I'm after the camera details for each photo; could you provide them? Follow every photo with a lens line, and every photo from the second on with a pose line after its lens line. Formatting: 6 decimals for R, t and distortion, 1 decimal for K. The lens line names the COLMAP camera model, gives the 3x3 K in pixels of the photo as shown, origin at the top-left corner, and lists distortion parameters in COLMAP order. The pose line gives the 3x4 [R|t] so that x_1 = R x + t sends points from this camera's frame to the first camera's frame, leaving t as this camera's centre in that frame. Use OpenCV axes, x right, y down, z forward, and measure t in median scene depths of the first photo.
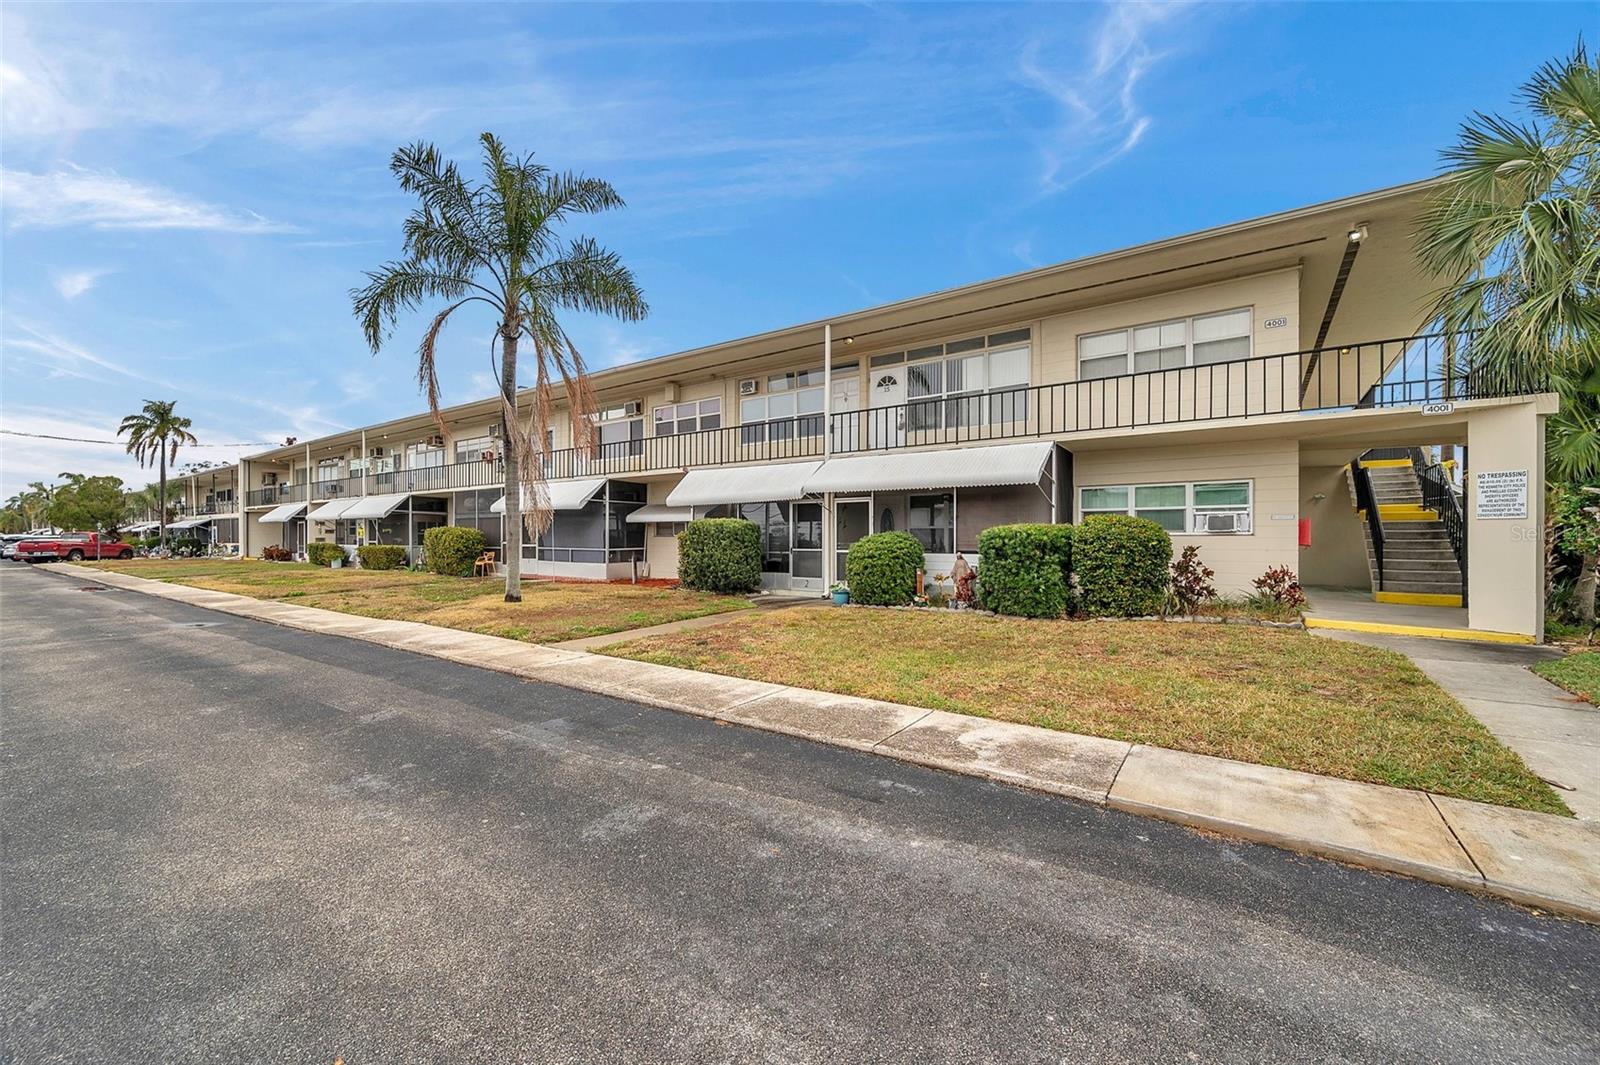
lens RADIAL K [[628.9, 0, 799.6], [0, 628.9, 530.1], [0, 0, 1]] dist [0.002187, -0.001423]
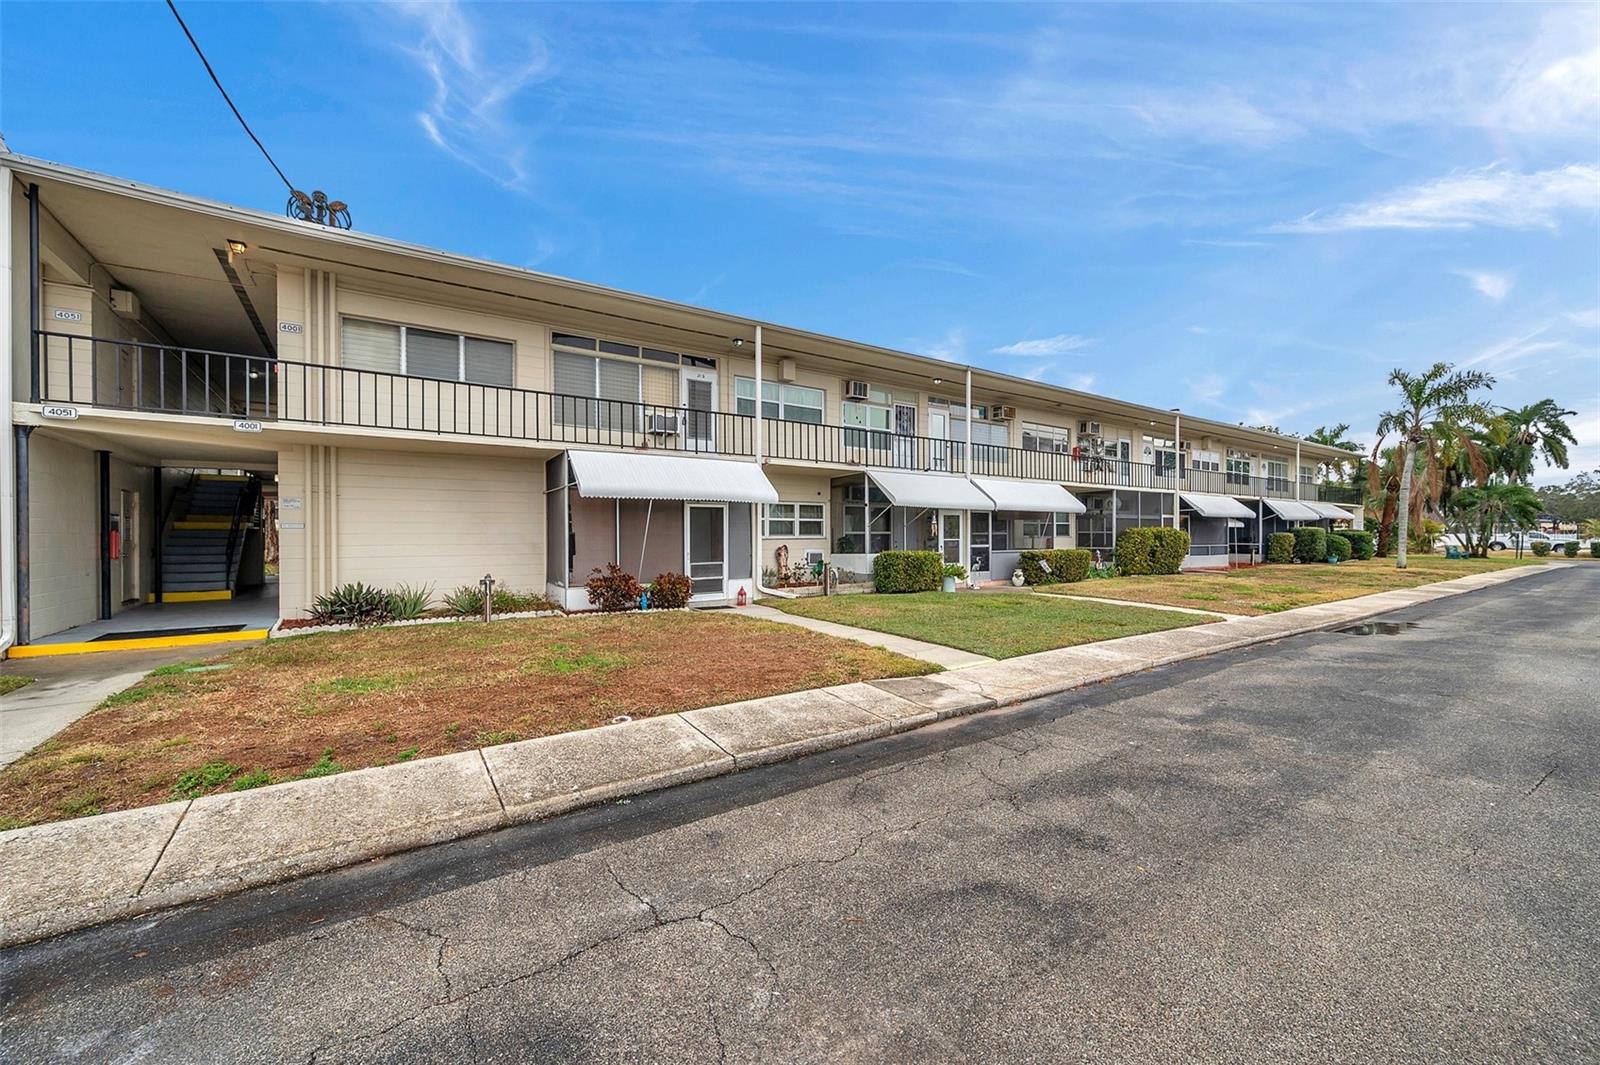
lens RADIAL K [[628.9, 0, 796.1], [0, 628.9, 538.6], [0, 0, 1]] dist [0.002187, -0.001423]
pose [[0.345380, -0.000500, 0.938463, -0.977299], [0.001423, 0.999999, 0.000009, 0.006534], [-0.938462, 0.001332, 0.345381, 0.692754]]
